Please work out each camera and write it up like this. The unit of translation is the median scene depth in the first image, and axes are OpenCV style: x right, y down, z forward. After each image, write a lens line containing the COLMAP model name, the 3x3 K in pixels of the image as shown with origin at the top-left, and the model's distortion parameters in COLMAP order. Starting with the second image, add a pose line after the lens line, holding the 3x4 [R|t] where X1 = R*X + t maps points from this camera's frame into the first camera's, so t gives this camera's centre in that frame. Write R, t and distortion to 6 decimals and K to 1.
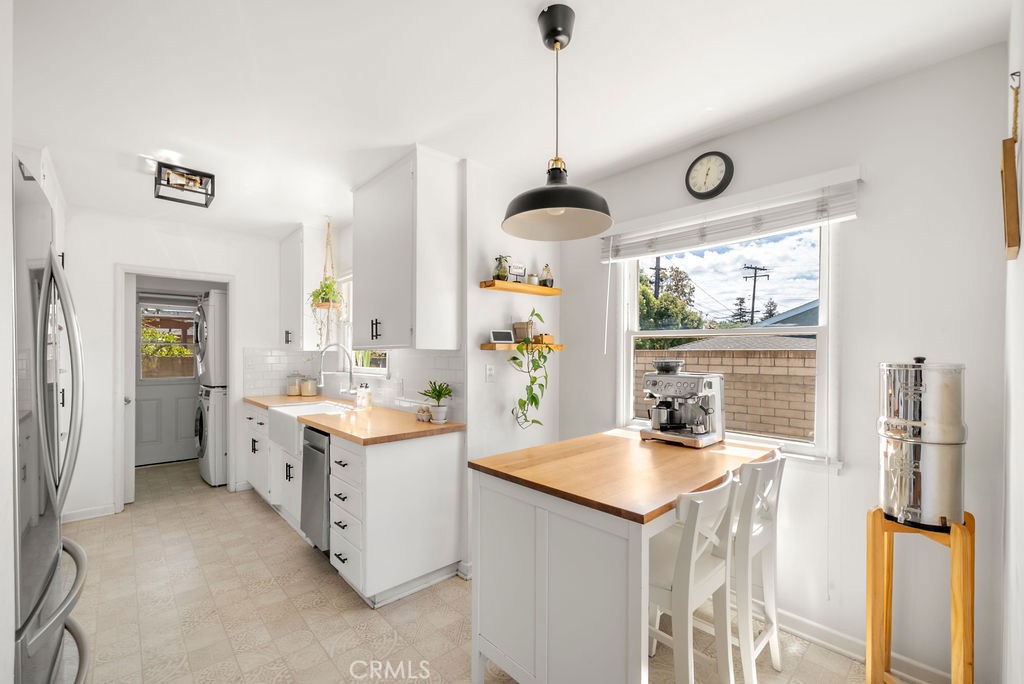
lens RADIAL K [[428.9, 0, 505.1], [0, 428.9, 353.1], [0, 0, 1]] dist [-0.003179, -0.000299]
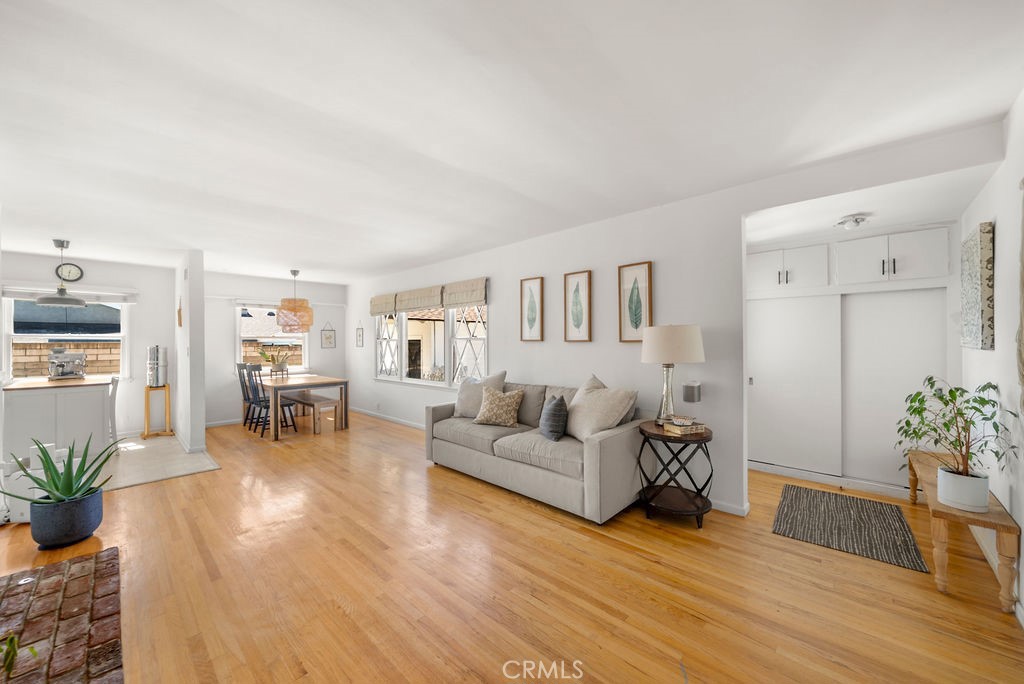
lens RADIAL K [[372.3, 0, 517.3], [0, 372.3, 341.2], [0, 0, 1]] dist [-0.009007, 0.000263]
pose [[-0.094060, 0.001823, 0.995565, -1.544567], [0.008042, 0.999967, -0.001071, -0.000065], [-0.995534, 0.007906, -0.094072, -1.123643]]
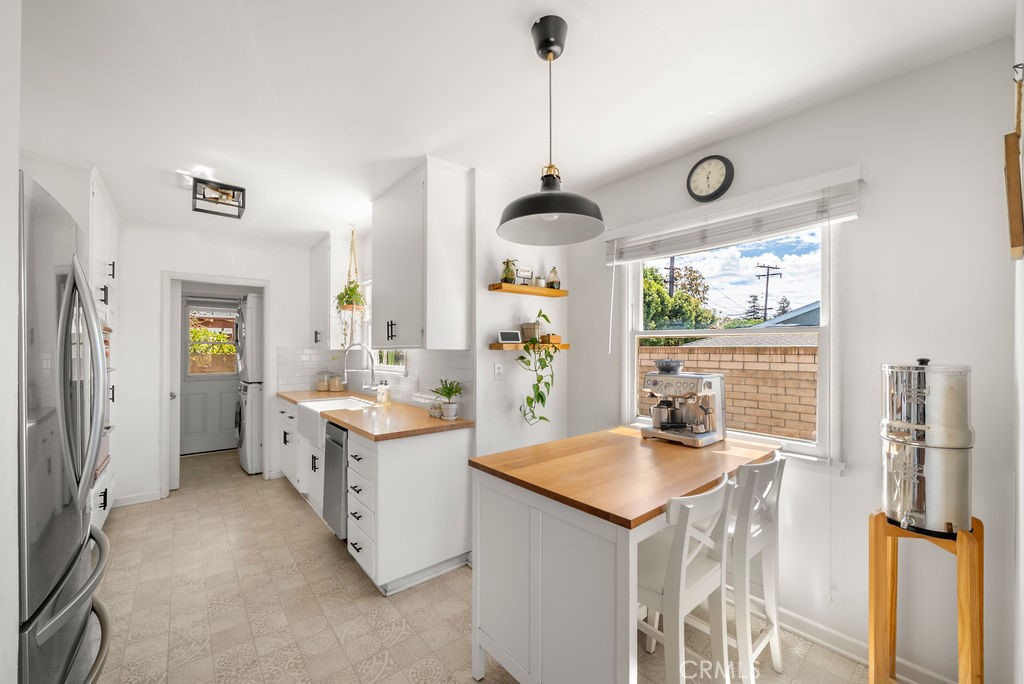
lens RADIAL K [[401.3, 0, 509.3], [0, 401.3, 346.4], [0, 0, 1]] dist [-0.006520, 0.000309]
pose [[0.998881, -0.002472, -0.047226, 0.035563], [0.002163, 0.999976, -0.006607, -0.008432], [0.047241, 0.006497, 0.998862, 0.022714]]
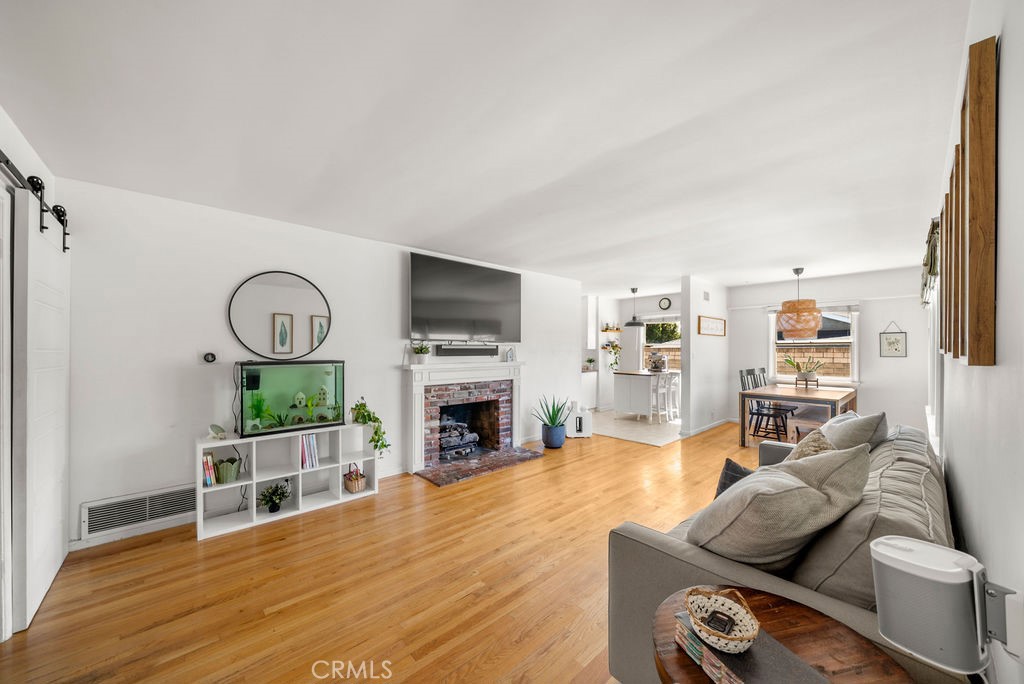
lens RADIAL K [[372.3, 0, 508.5], [0, 372.3, 347.5], [0, 0, 1]] dist [-0.009007, 0.000263]
pose [[0.999995, -0.001056, -0.003098, -0.768420], [0.001043, 0.999991, -0.004140, -0.008648], [0.003102, 0.004136, 0.999987, -1.957483]]
